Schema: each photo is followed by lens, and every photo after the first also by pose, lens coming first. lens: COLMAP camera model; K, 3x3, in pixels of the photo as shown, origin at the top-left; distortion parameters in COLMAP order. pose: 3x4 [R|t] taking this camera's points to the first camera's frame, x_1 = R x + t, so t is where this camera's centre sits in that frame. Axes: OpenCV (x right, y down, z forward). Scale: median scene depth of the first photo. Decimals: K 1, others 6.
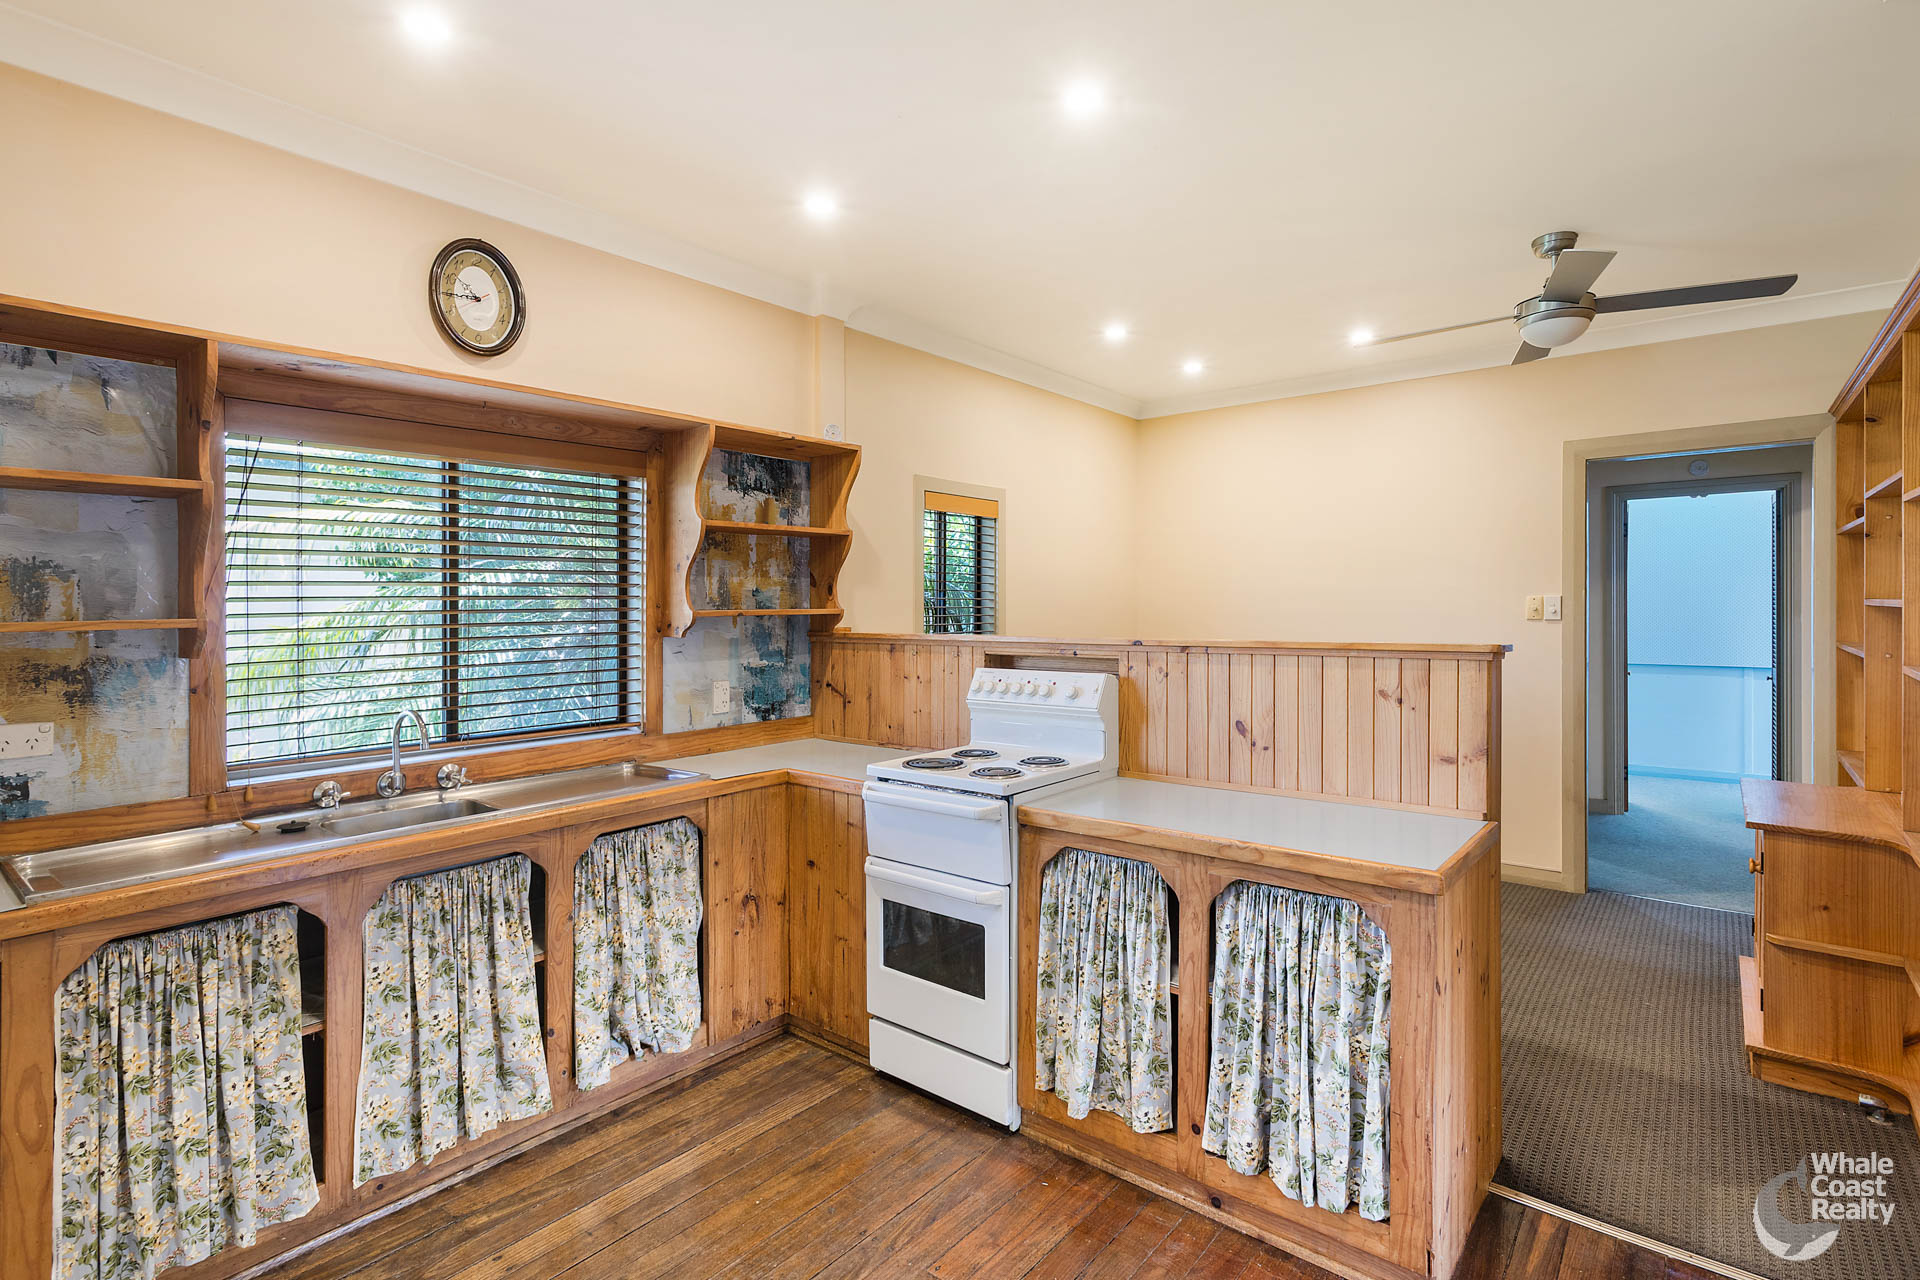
lens RADIAL K [[967.1, 0, 954.0], [0, 967.1, 602.4], [0, 0, 1]] dist [0.003501, 0.001103]
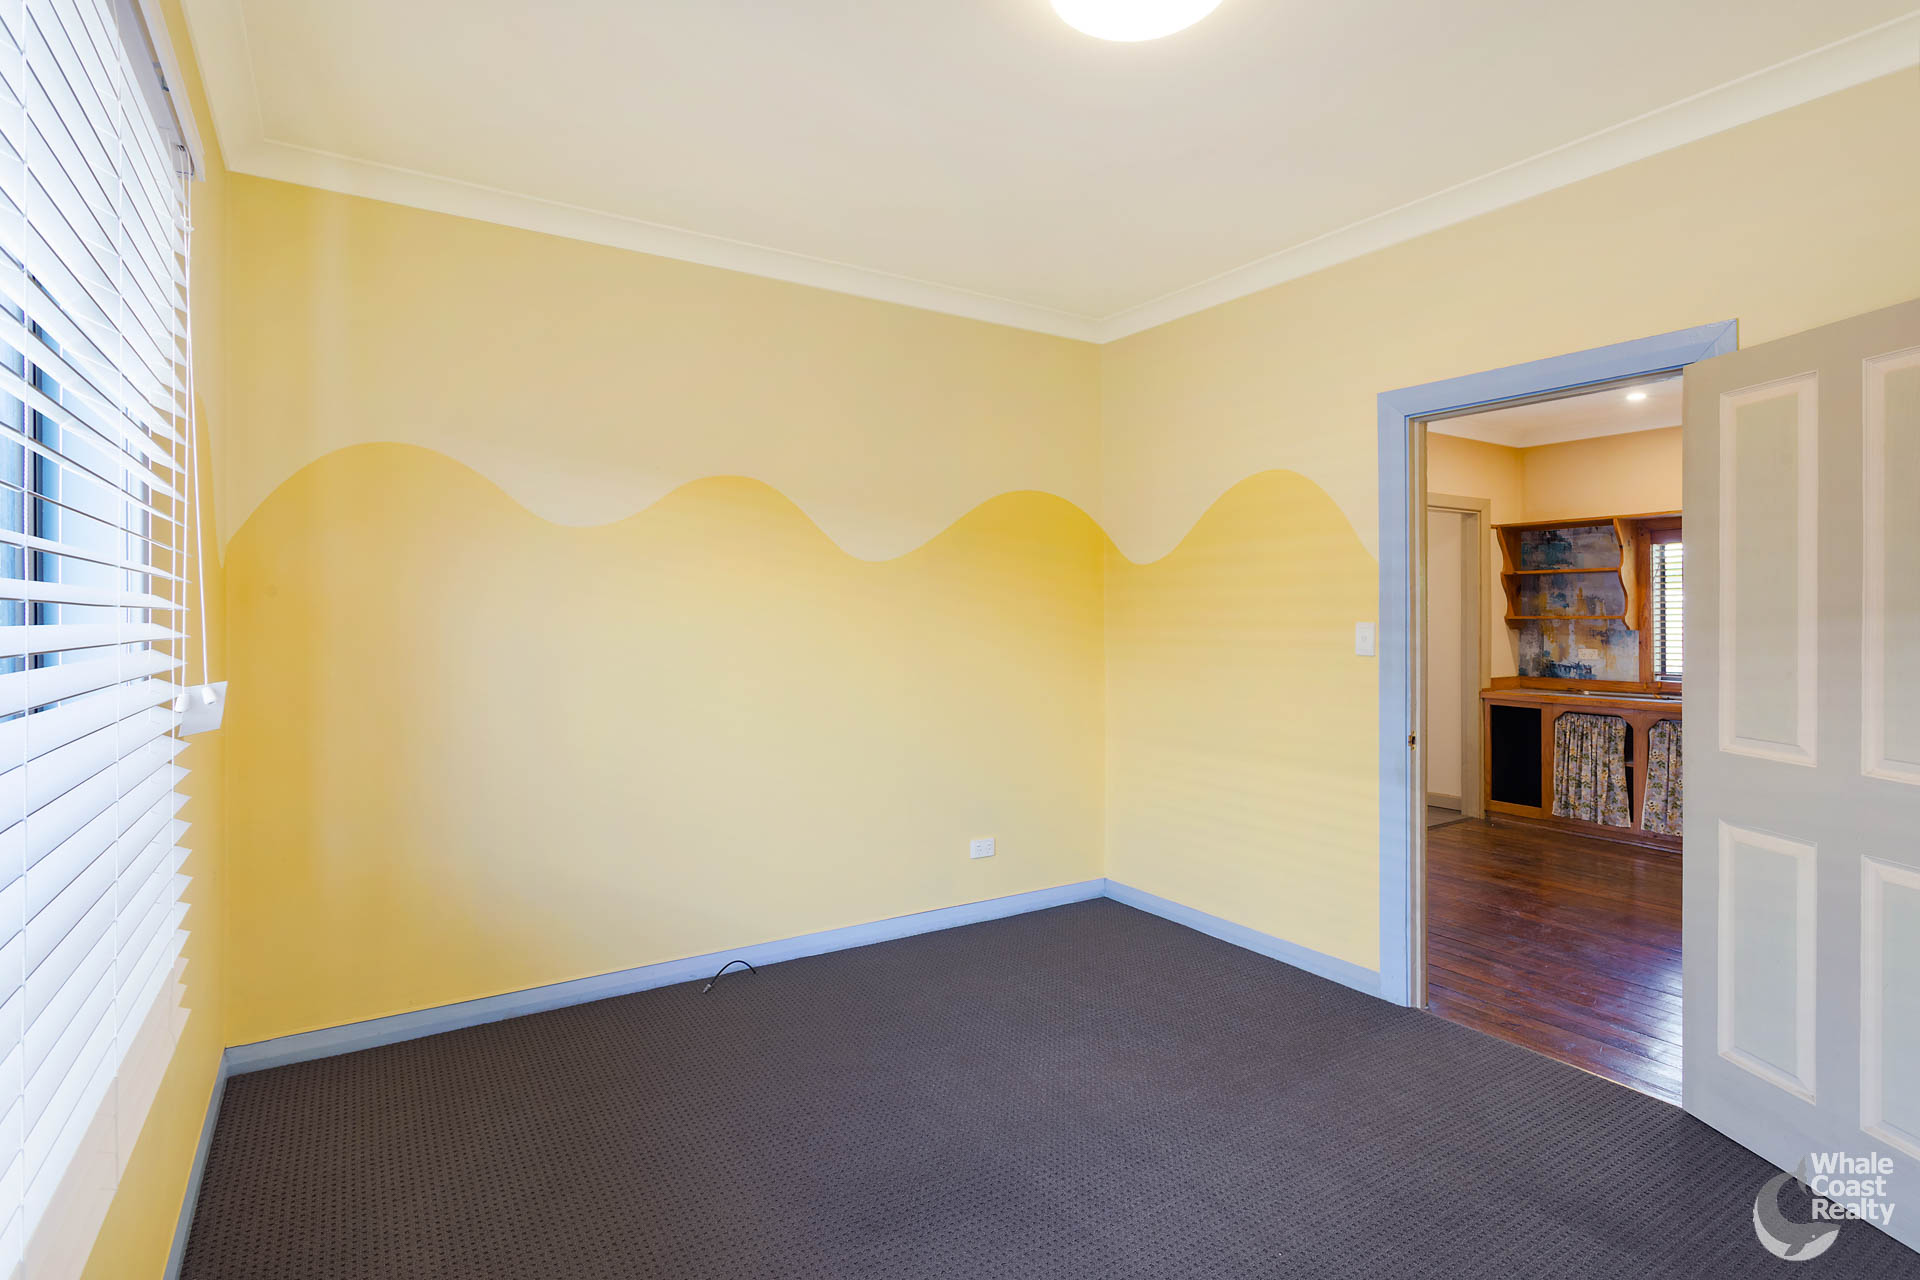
lens RADIAL K [[944.1, 0, 951.8], [0, 944.1, 614.3], [0, 0, 1]] dist [-0.000506, -0.000369]
pose [[-0.327438, 0.008493, -0.944834, 1.869157], [0.005063, 0.999961, 0.007234, -0.012861], [0.944859, -0.002415, -0.327468, 0.043553]]
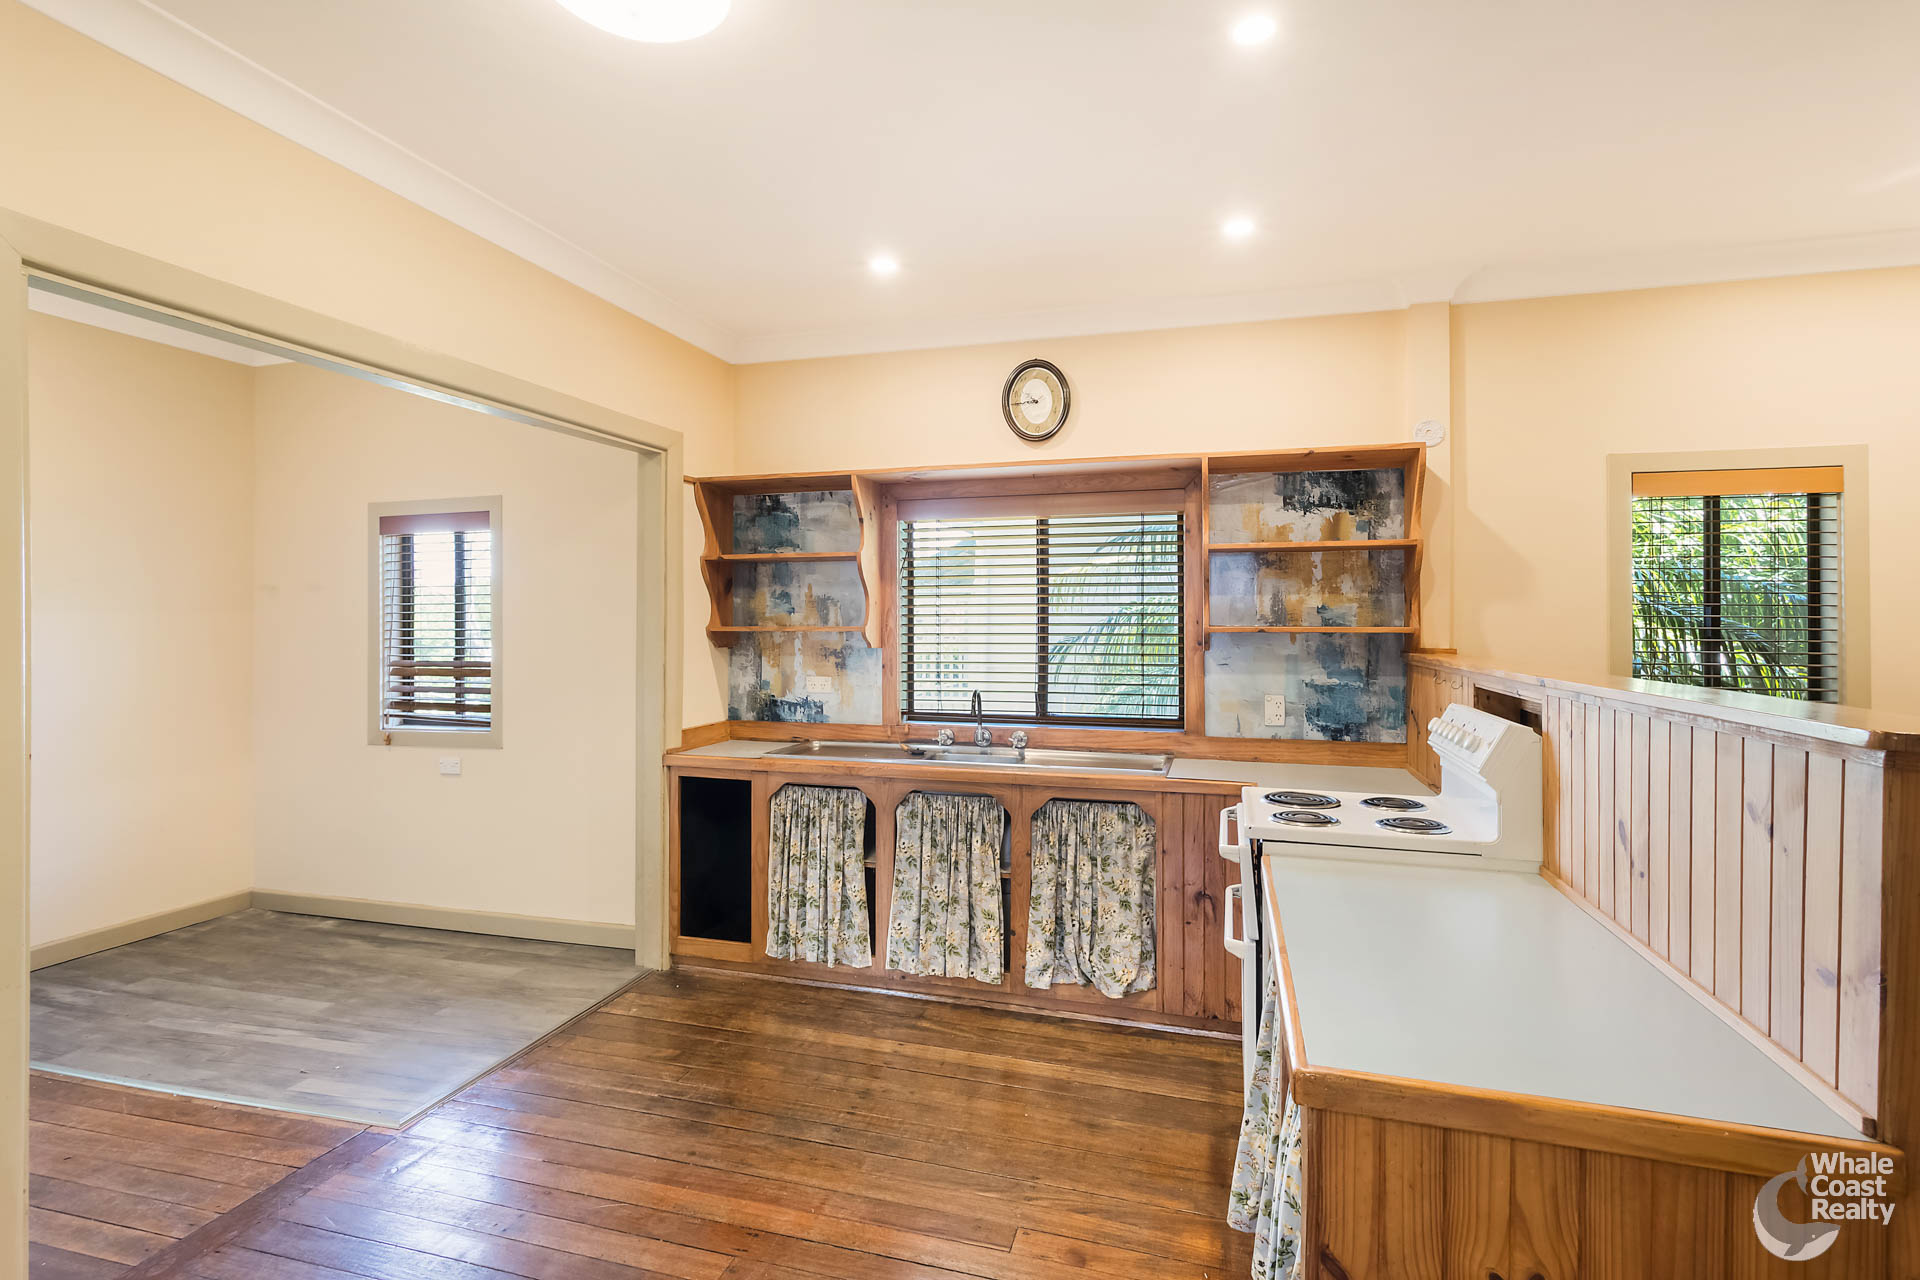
lens RADIAL K [[890.8, 0, 958.2], [0, 890.8, 606.3], [0, 0, 1]] dist [-0.003186, 0.000138]
pose [[0.383967, -0.005479, -0.923331, 0.646274], [-0.003649, 0.999966, -0.007451, -0.007120], [0.923340, 0.006230, 0.383934, 0.397306]]
